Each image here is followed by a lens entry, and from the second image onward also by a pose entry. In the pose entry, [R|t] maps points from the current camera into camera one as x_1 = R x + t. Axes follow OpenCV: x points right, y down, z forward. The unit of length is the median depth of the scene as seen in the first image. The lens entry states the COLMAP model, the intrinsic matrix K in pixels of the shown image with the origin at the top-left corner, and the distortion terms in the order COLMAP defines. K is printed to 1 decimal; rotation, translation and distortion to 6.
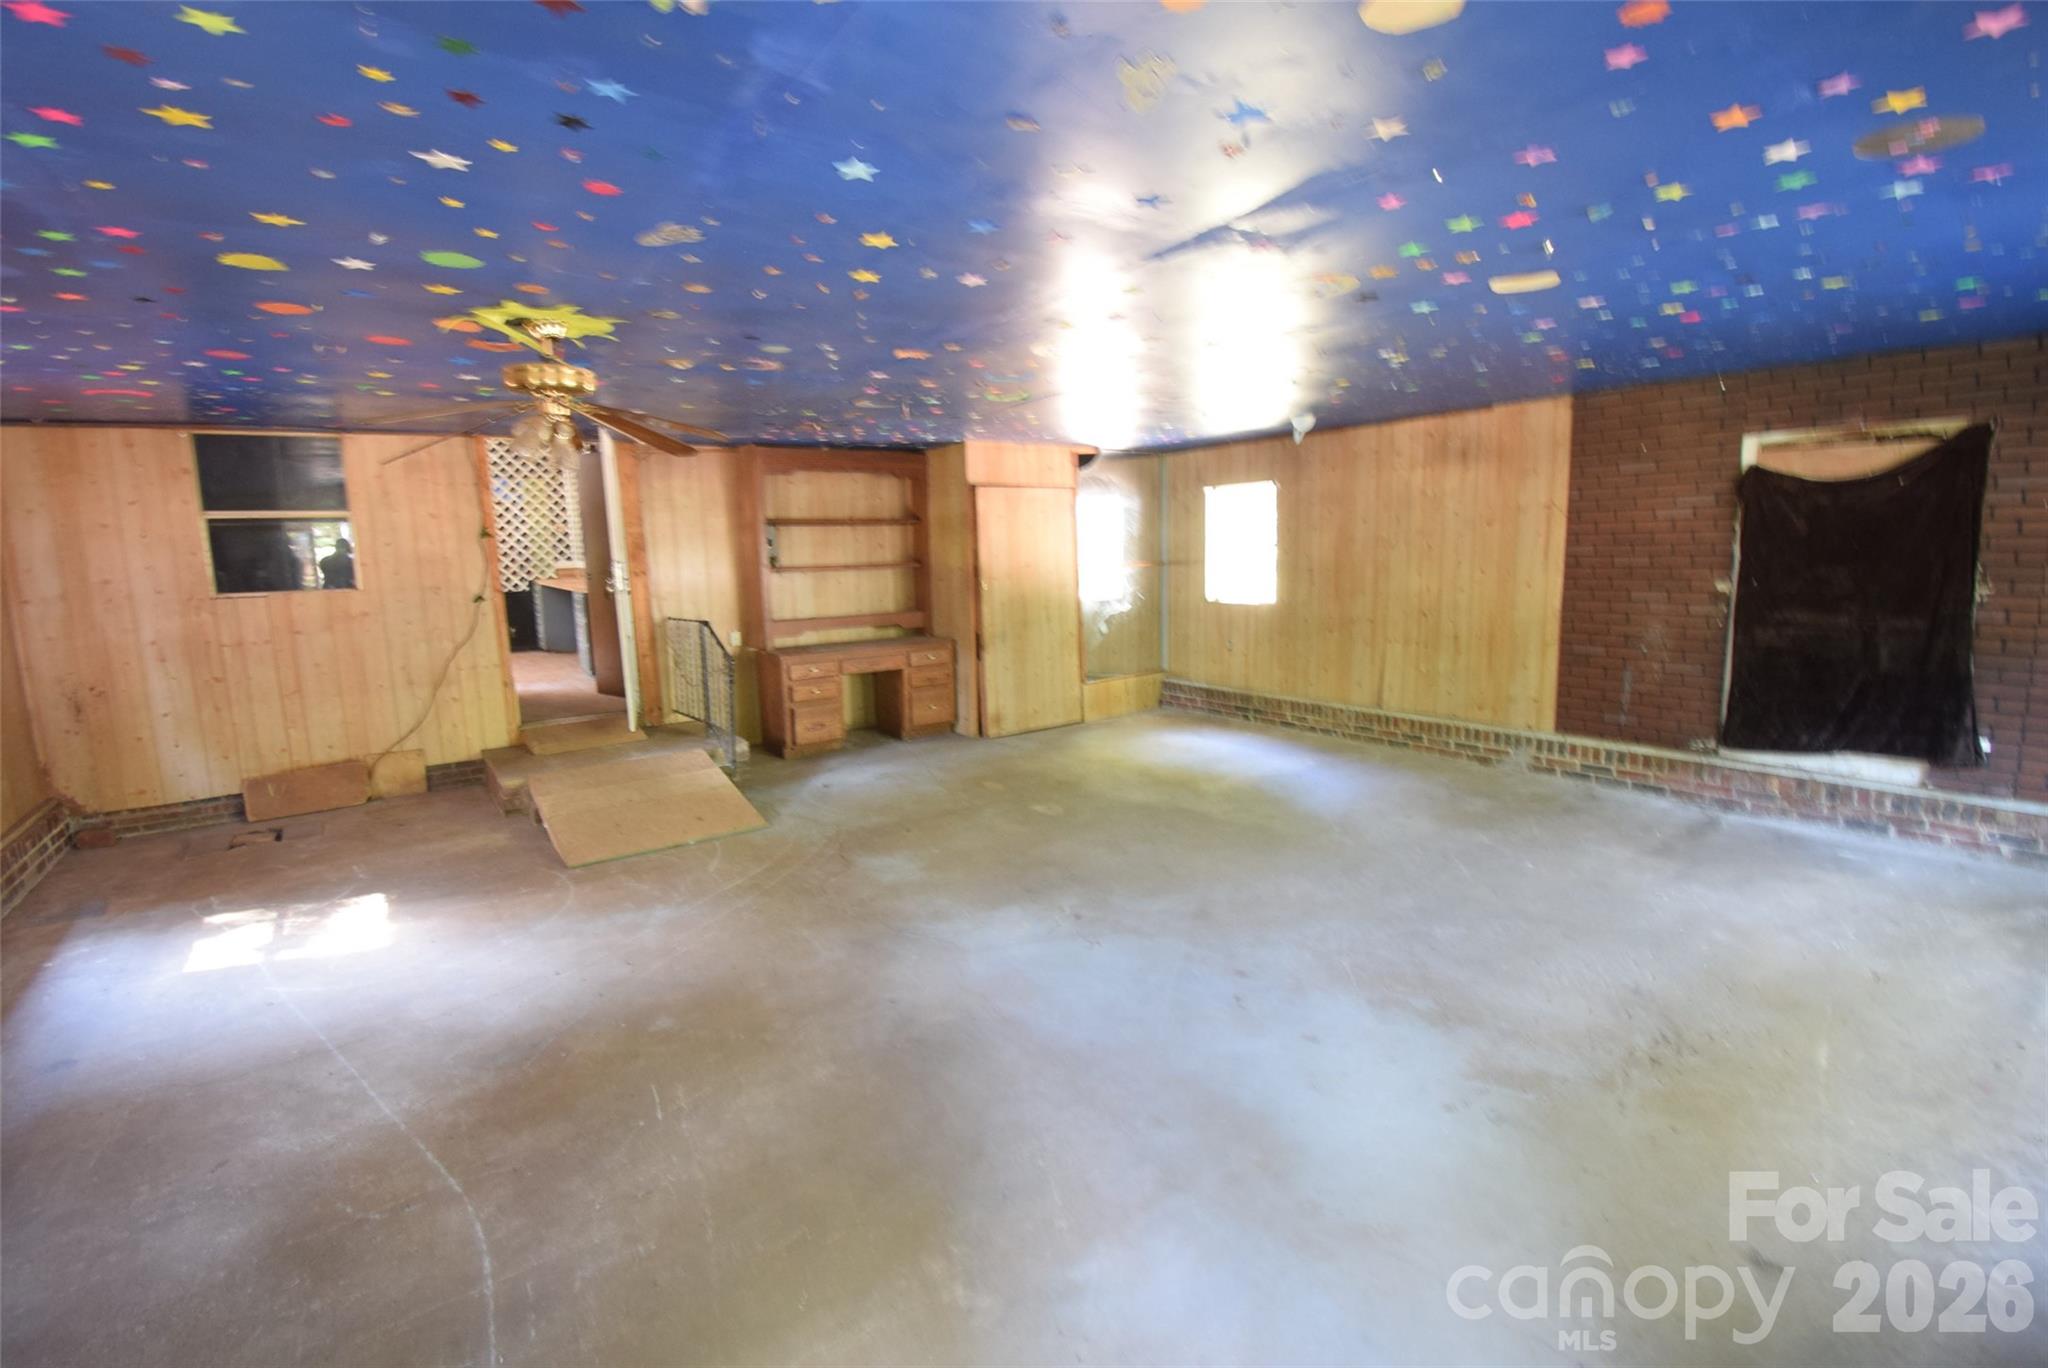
lens RADIAL K [[909.3, 0, 1026.3], [0, 909.3, 676.9], [0, 0, 1]] dist [0.014612, -0.022542]
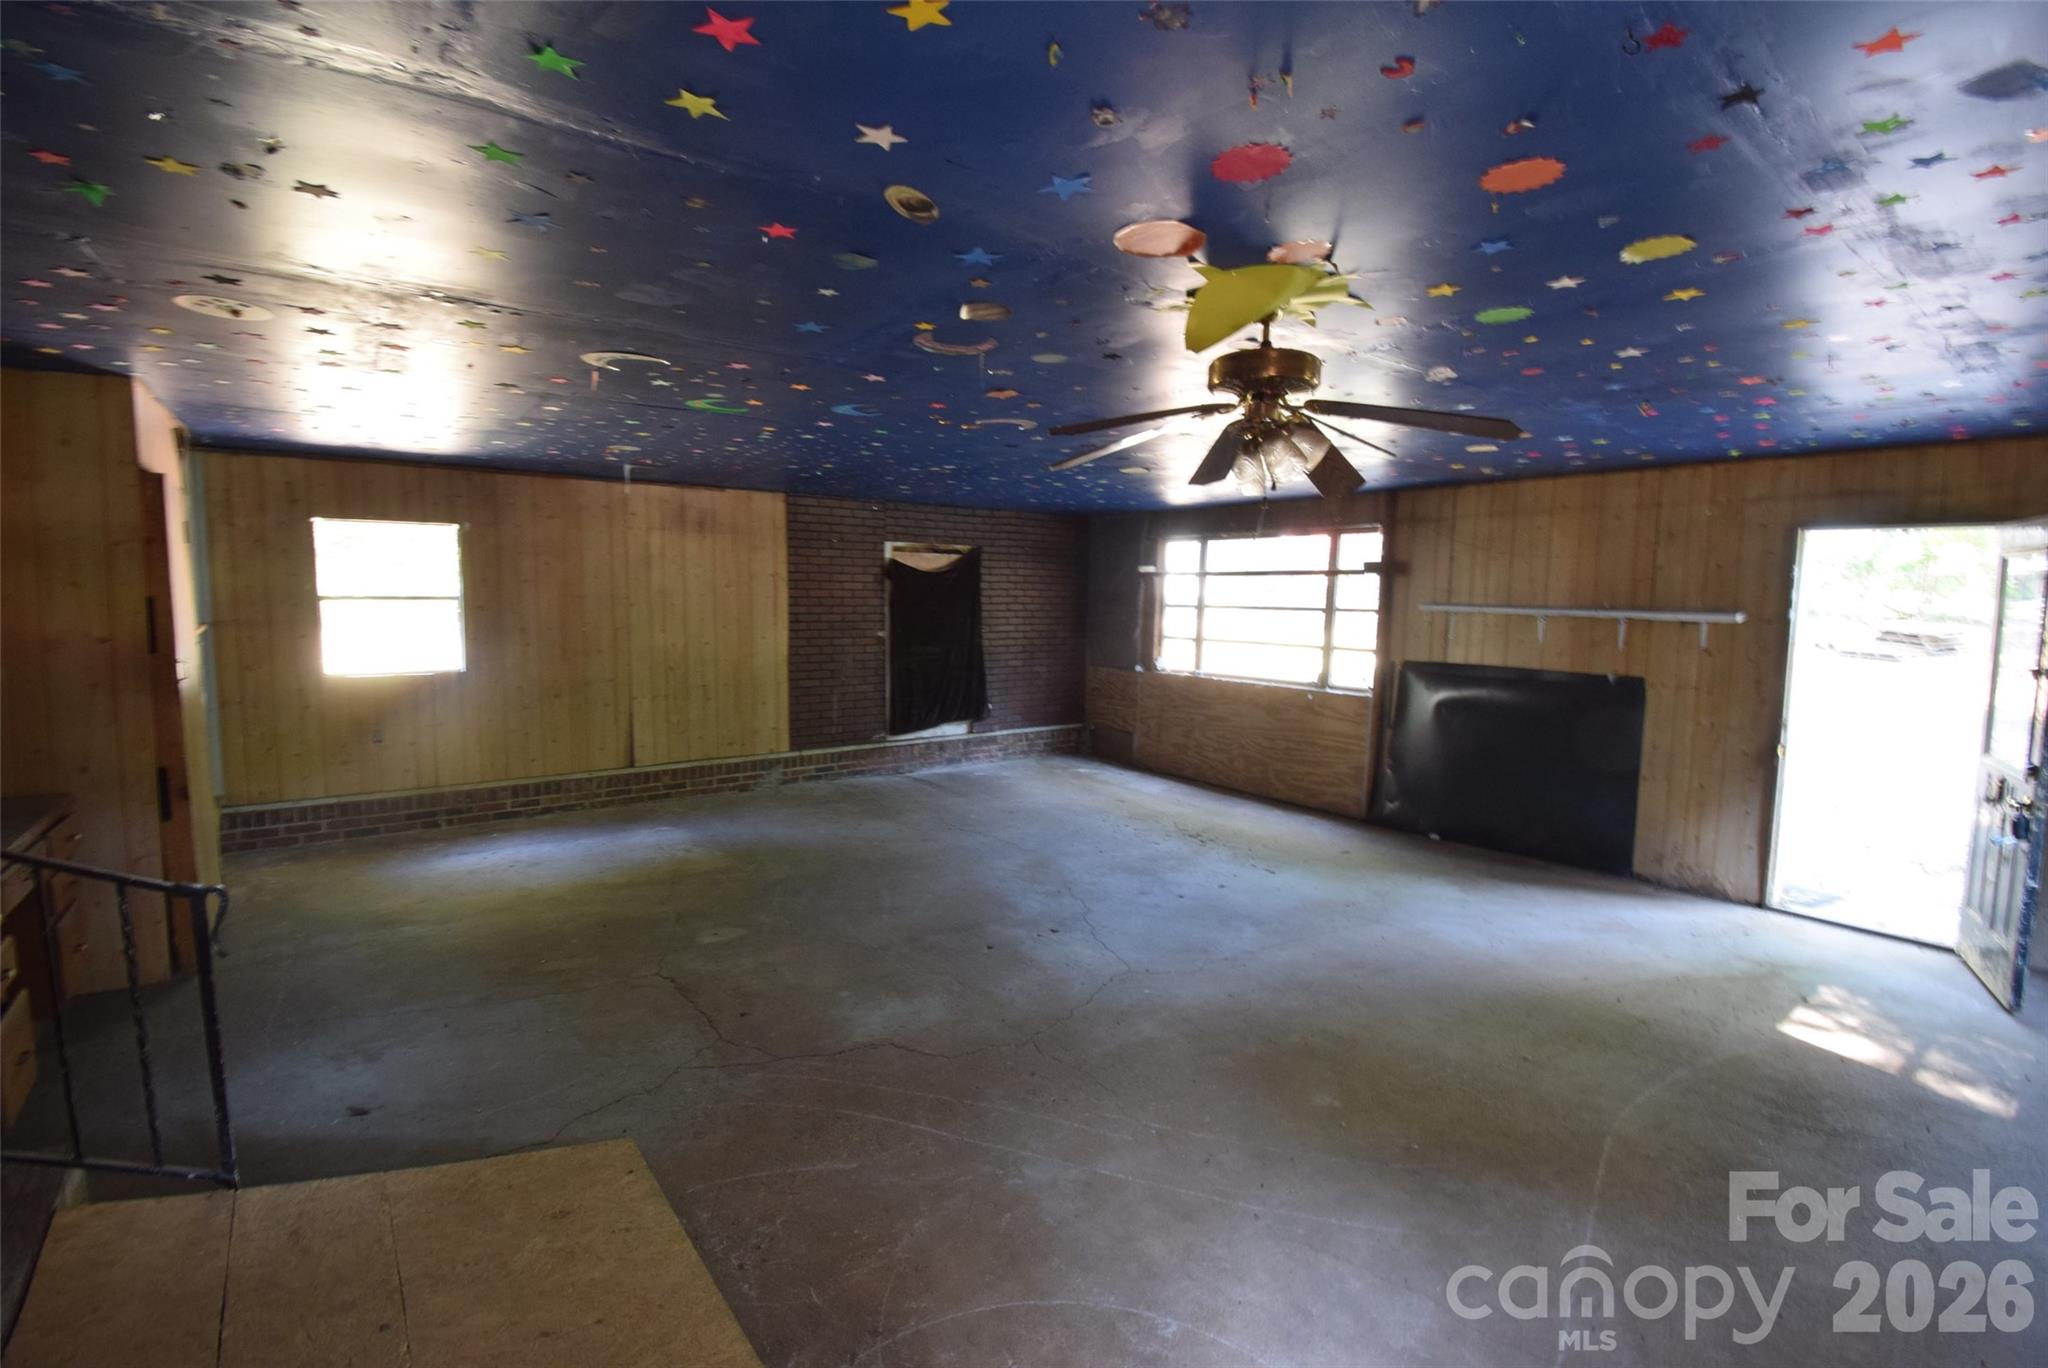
lens RADIAL K [[909.3, 0, 1026.3], [0, 909.3, 676.9], [0, 0, 1]] dist [0.014612, -0.022542]
pose [[-0.036594, -0.064091, 0.997273, -0.716813], [0.132201, 0.988860, 0.068401, -0.087137], [-0.990547, 0.134344, -0.027714, 0.701515]]
